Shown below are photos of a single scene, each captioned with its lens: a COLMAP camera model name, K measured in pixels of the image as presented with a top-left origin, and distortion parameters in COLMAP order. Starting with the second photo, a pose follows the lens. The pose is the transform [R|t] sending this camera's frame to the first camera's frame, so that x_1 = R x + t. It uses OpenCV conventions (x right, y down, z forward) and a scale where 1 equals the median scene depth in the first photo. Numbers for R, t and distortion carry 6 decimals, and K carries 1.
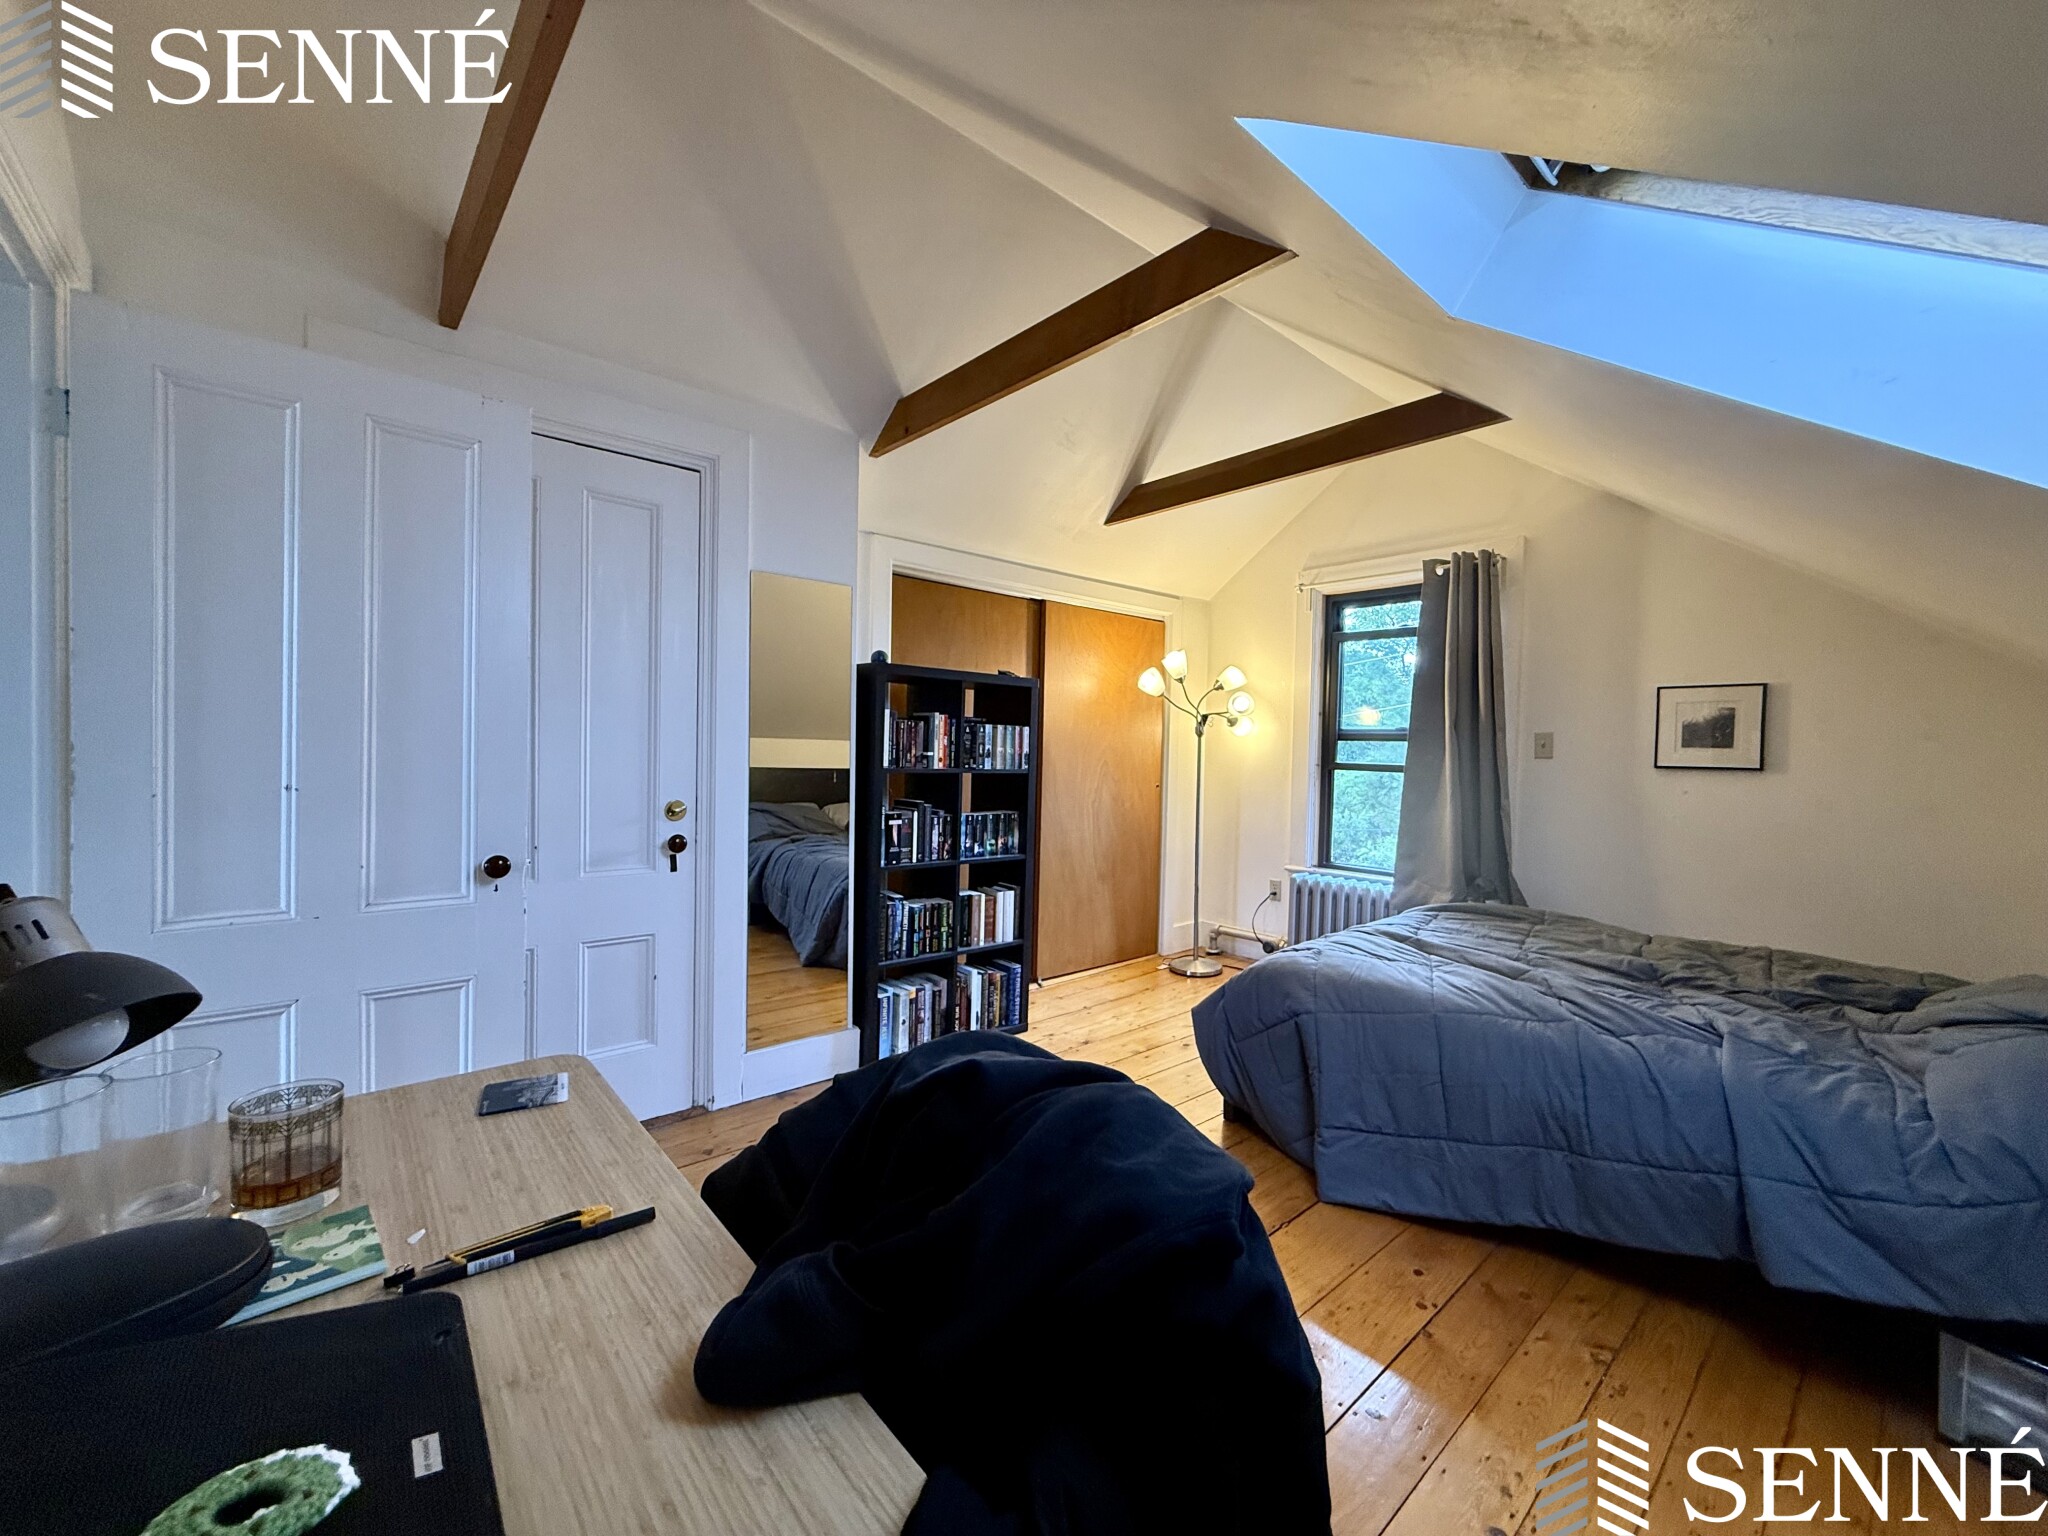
lens RADIAL K [[814.9, 0, 1016.4], [0, 814.9, 765.8], [0, 0, 1]] dist [0.003862, 0.000465]
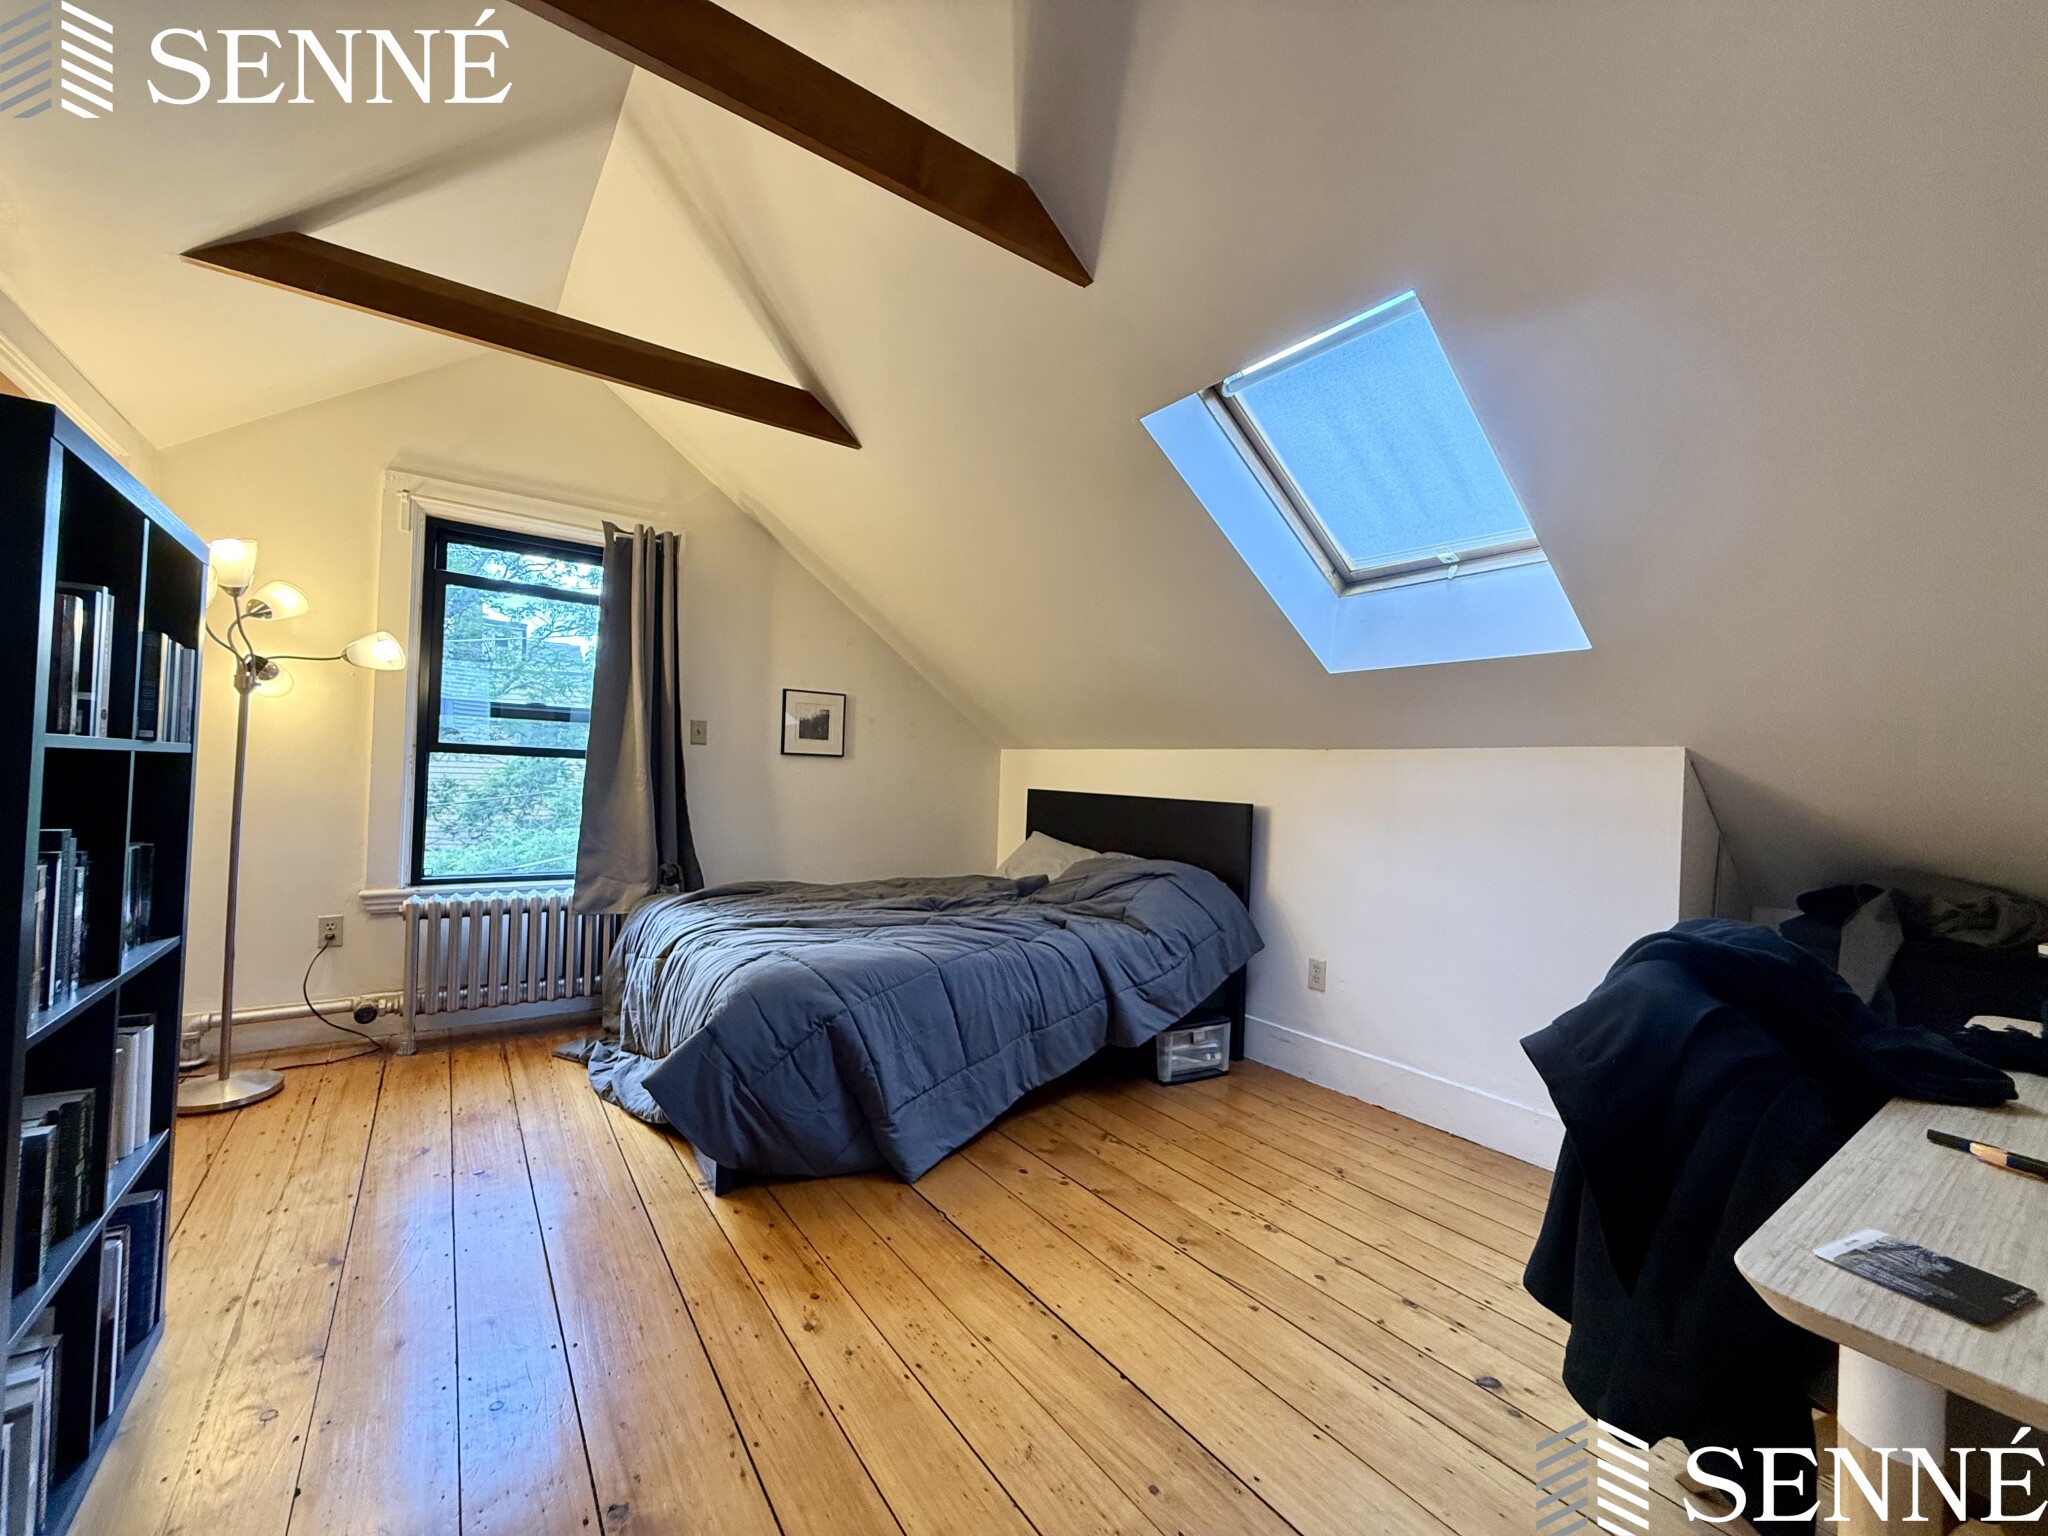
lens RADIAL K [[814.9, 0, 1025.3], [0, 814.9, 770.5], [0, 0, 1]] dist [0.003862, 0.000465]
pose [[0.096295, -0.010298, 0.995300, -0.356727], [-0.011159, 0.999872, 0.011425, 0.007472], [-0.995290, -0.012207, 0.096168, 0.452630]]
